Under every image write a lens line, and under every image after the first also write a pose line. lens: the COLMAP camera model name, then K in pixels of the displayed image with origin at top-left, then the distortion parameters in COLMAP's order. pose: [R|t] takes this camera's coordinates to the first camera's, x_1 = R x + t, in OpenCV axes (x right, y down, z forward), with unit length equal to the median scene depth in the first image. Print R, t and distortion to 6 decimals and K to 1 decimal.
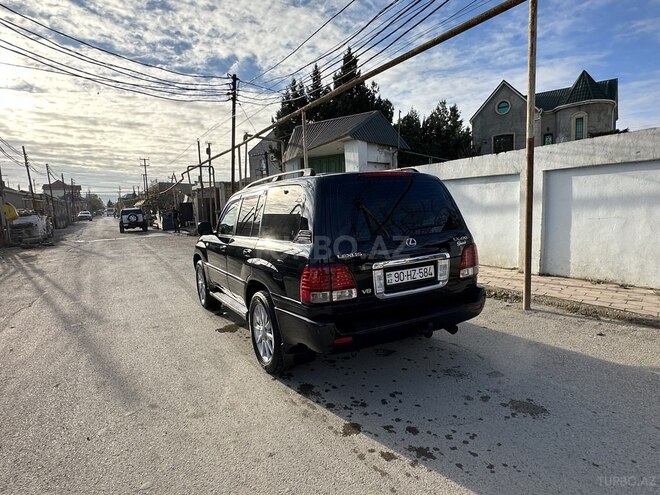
lens RADIAL K [[403.0, 0, 330.0], [0, 403.0, 247.5], [0, 0, 1]] dist [-0.008278, -0.001673]
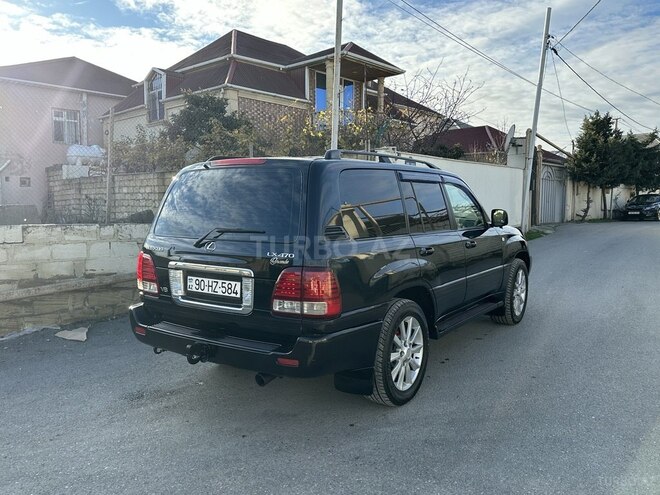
lens RADIAL K [[531.8, 0, 330.0], [0, 531.8, 247.5], [0, 0, 1]] dist [0.092175, -0.144208]
pose [[0.435806, 0.134441, -0.889943, 1.116416], [-0.112820, 0.989142, 0.094178, -0.123438], [0.892942, 0.059360, 0.446241, 0.641815]]
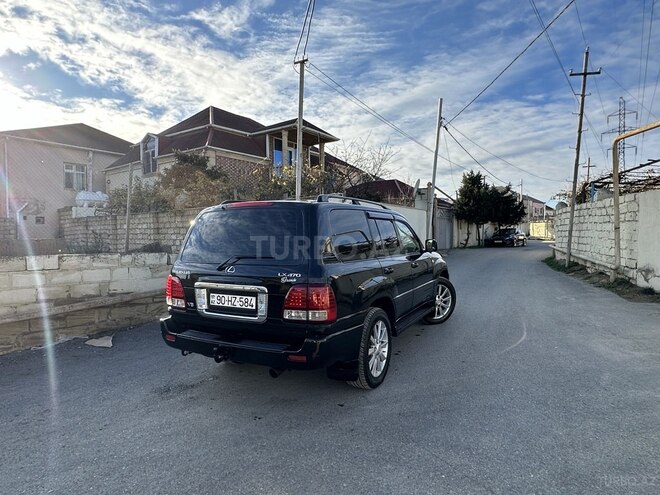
lens RADIAL K [[403.0, 0, 330.0], [0, 403.0, 247.5], [0, 0, 1]] dist [-0.008278, -0.001673]
pose [[0.538828, 0.082640, -0.838352, 1.064474], [-0.107920, 0.993748, 0.028596, -0.112578], [0.835474, 0.075067, 0.544378, 0.562097]]
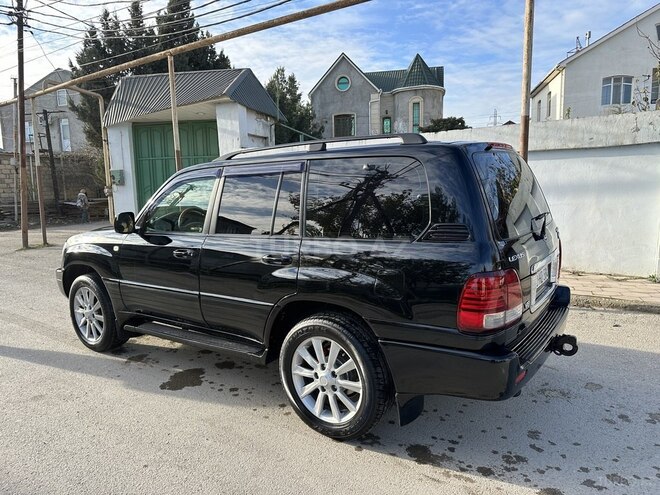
lens RADIAL K [[476.2, 0, 330.0], [0, 476.2, 247.5], [0, 0, 1]] dist [0.001578, -0.003596]
pose [[0.899612, -0.039467, 0.434903, -0.494510], [0.034041, 0.999215, 0.020263, -0.019102], [-0.435361, -0.003424, 0.900249, 0.311630]]
